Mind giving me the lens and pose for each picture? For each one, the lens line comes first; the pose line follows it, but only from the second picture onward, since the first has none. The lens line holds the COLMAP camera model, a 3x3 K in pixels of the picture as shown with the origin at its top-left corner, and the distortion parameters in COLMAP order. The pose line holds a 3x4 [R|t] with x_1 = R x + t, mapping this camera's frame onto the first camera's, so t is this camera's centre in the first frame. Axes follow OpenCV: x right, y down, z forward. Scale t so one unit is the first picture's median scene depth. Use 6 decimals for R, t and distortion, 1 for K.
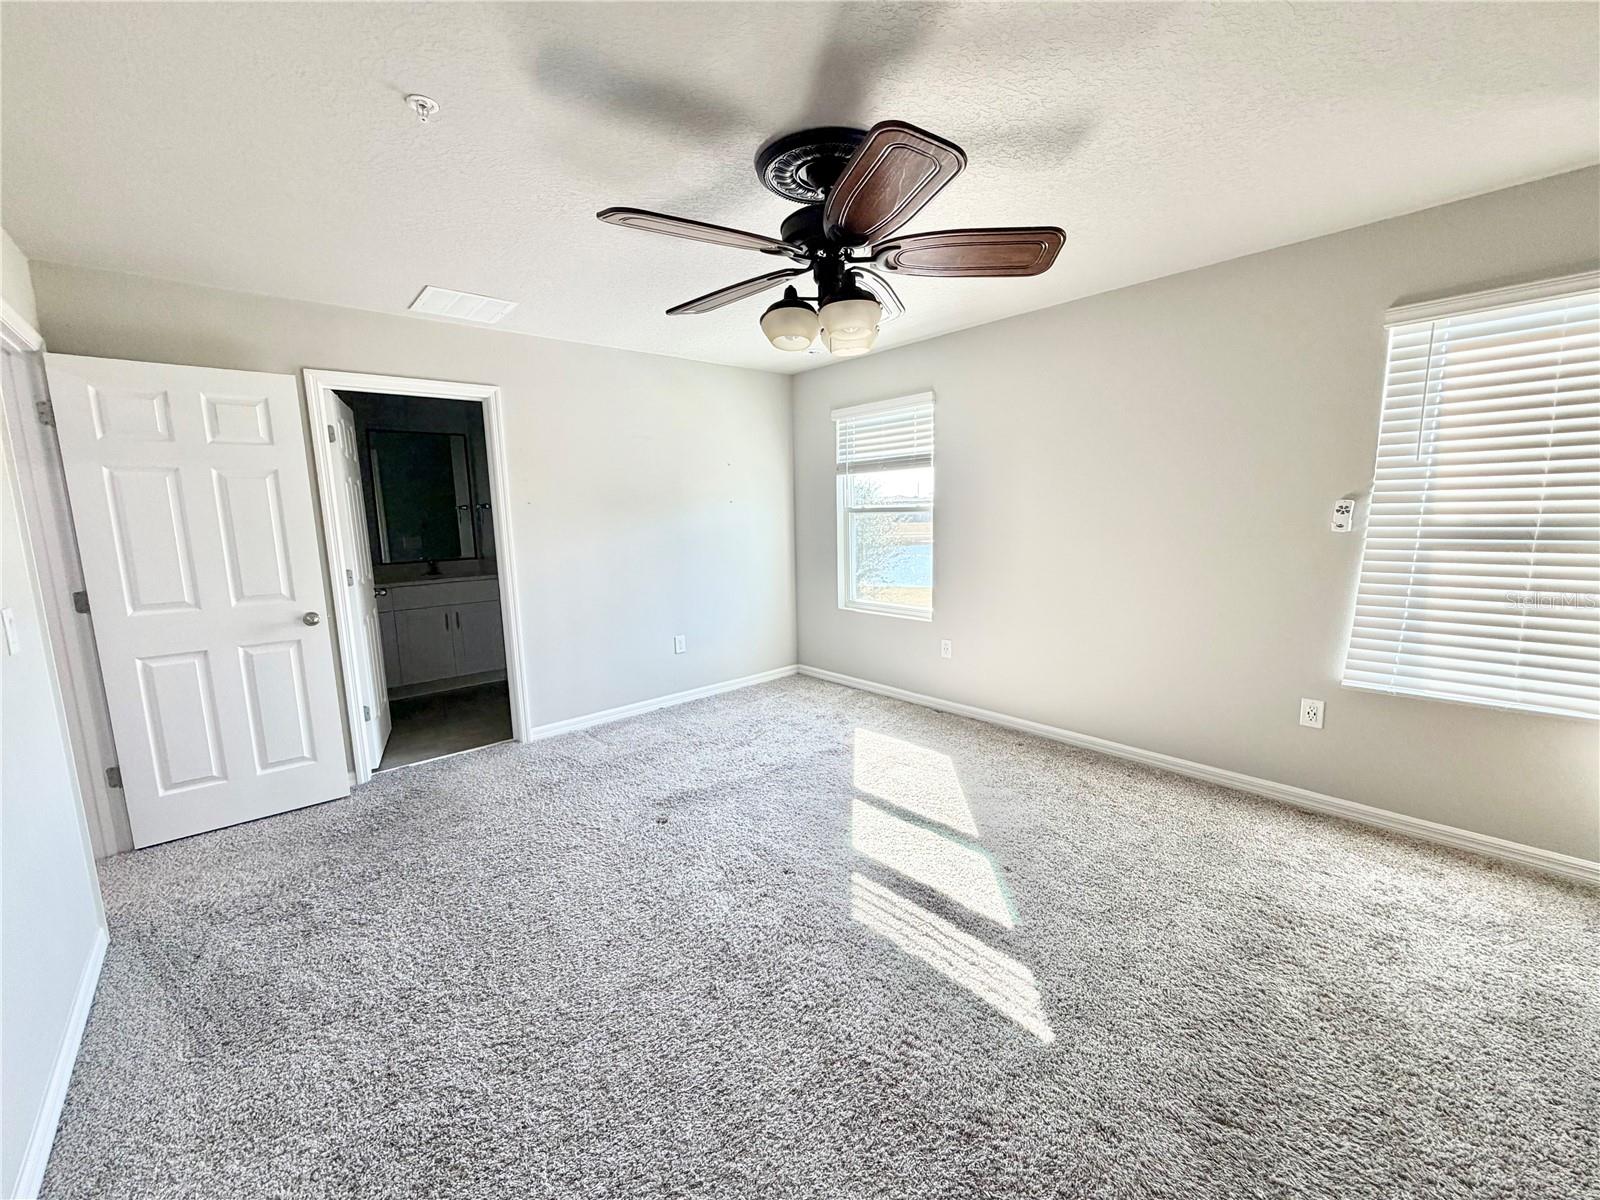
lens RADIAL K [[636.1, 0, 798.5], [0, 636.1, 599.9], [0, 0, 1]] dist [-0.000300, 0.000318]
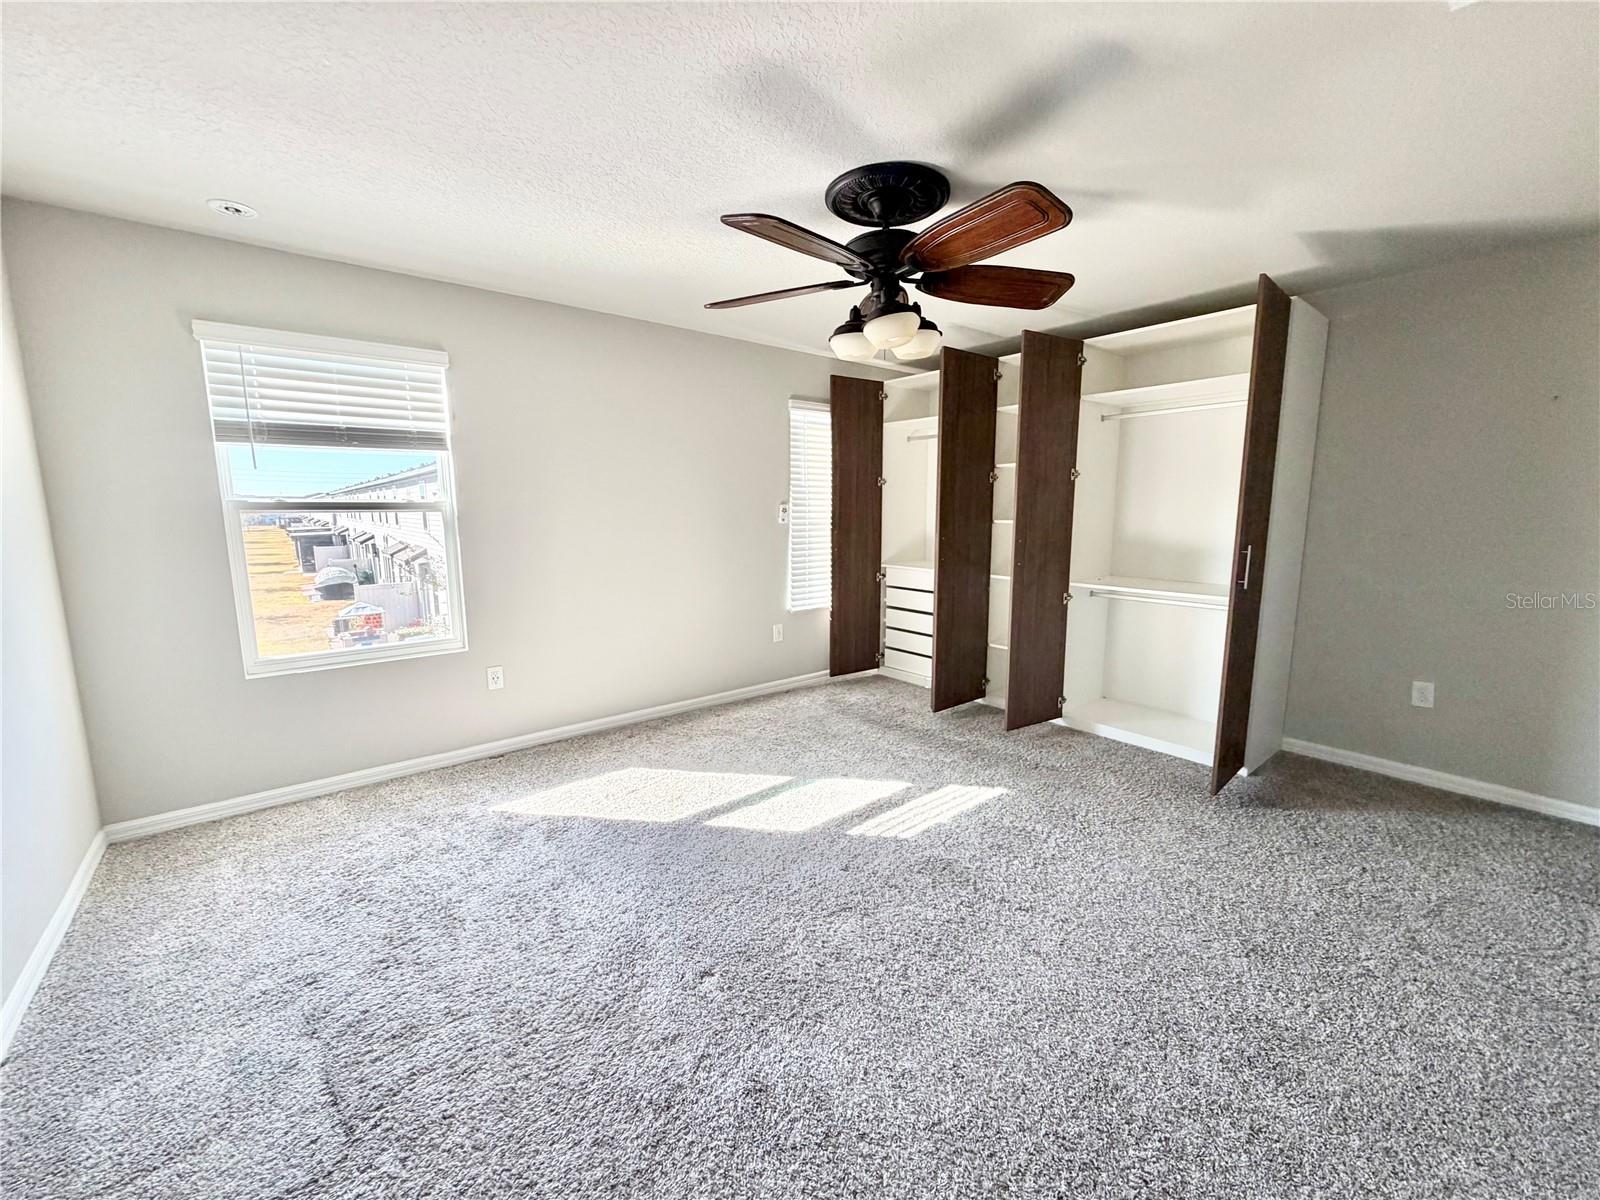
lens RADIAL K [[636.1, 0, 798.5], [0, 636.1, 599.9], [0, 0, 1]] dist [-0.000300, 0.000318]
pose [[0.041890, -0.122988, 0.991524, -0.616374], [0.143719, 0.982816, 0.115836, -0.067607], [-0.988732, 0.137648, 0.058846, 0.623493]]
